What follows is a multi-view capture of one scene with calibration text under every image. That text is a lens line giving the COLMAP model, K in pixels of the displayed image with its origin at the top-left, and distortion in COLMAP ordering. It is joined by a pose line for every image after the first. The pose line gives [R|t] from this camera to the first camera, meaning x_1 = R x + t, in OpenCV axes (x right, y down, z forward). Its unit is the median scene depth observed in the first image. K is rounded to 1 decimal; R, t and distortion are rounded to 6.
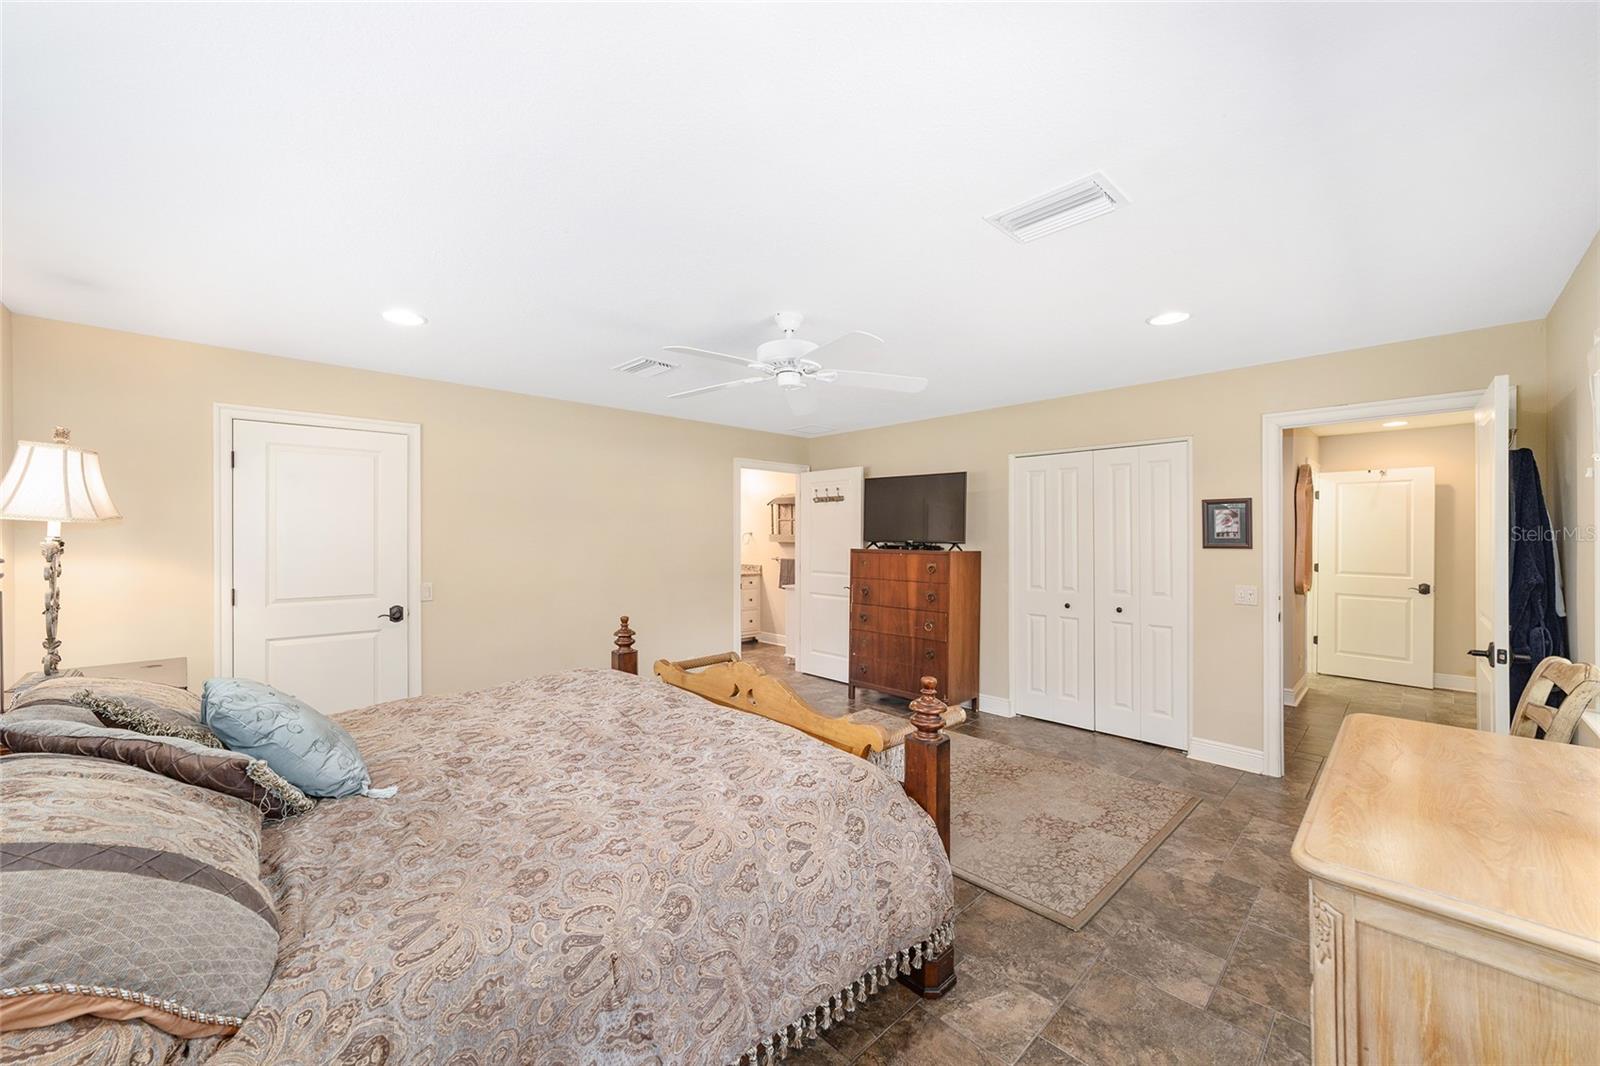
lens RADIAL K [[613.8, 0, 801.8], [0, 613.8, 531.4], [0, 0, 1]] dist [-0.007871, 0.001726]
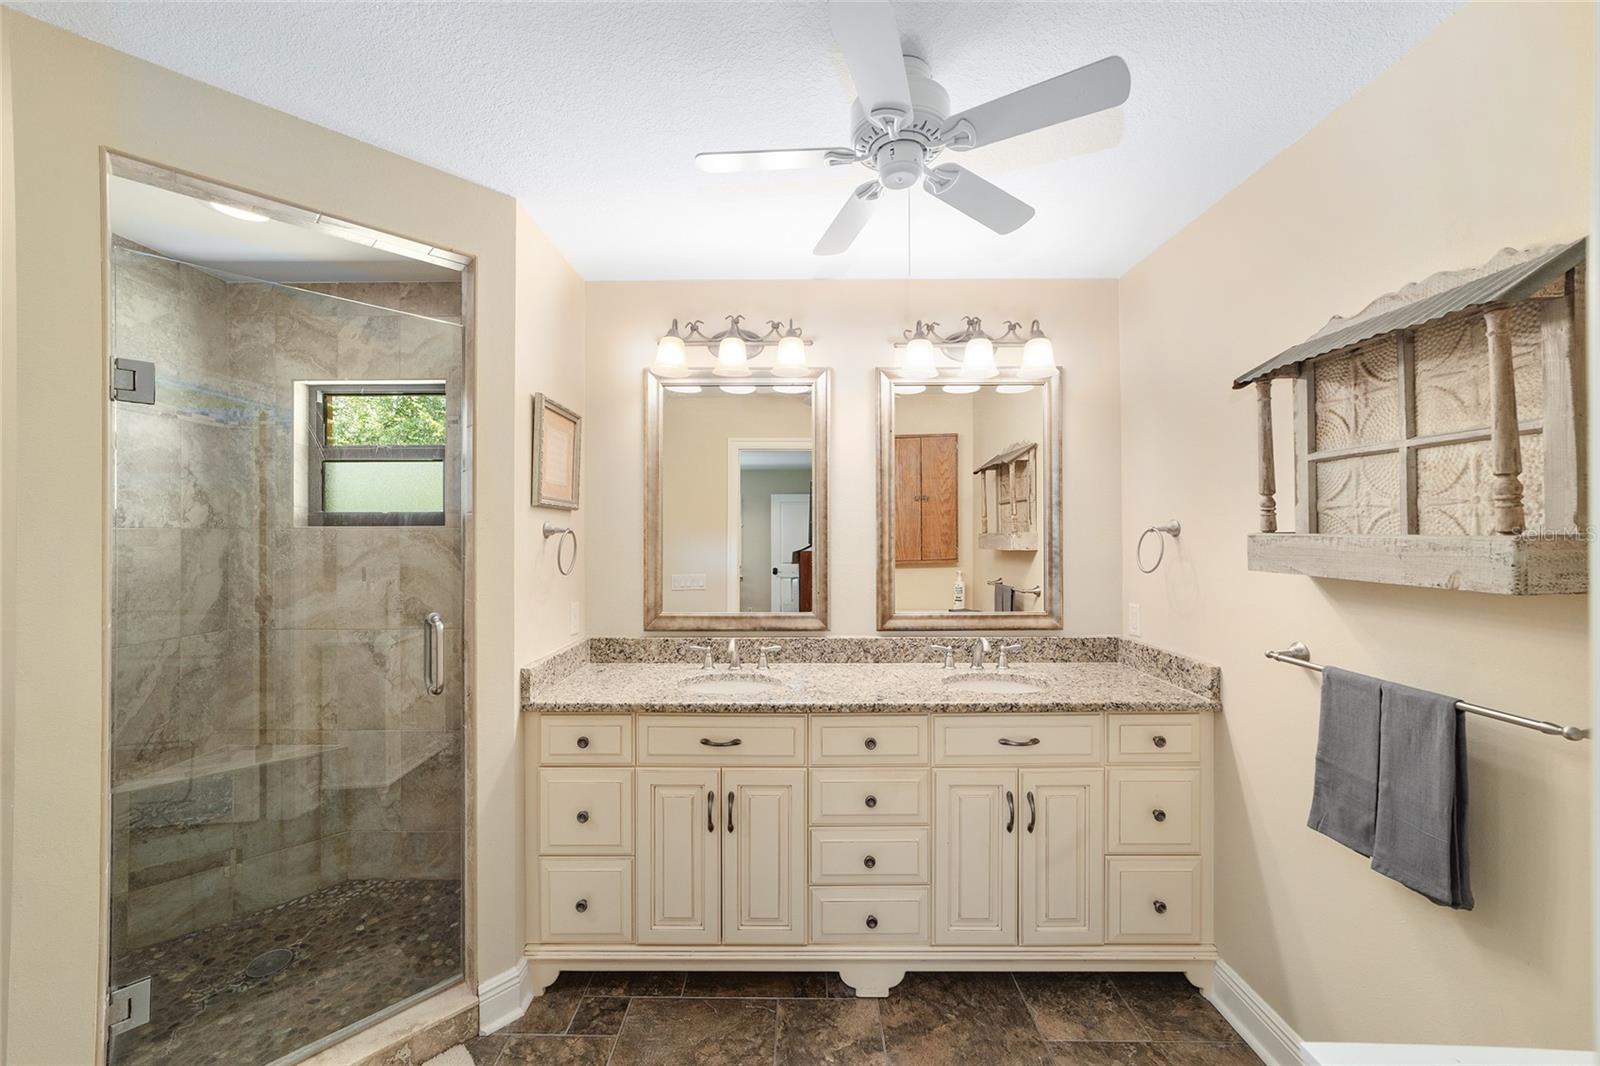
lens RADIAL K [[613.8, 0, 797.8], [0, 613.8, 529.2], [0, 0, 1]] dist [-0.007871, 0.001726]
pose [[0.728475, -0.006079, -0.685045, -0.024077], [0.002461, 0.999977, -0.006256, 0.003812], [0.685068, 0.002871, 0.728474, 0.757303]]
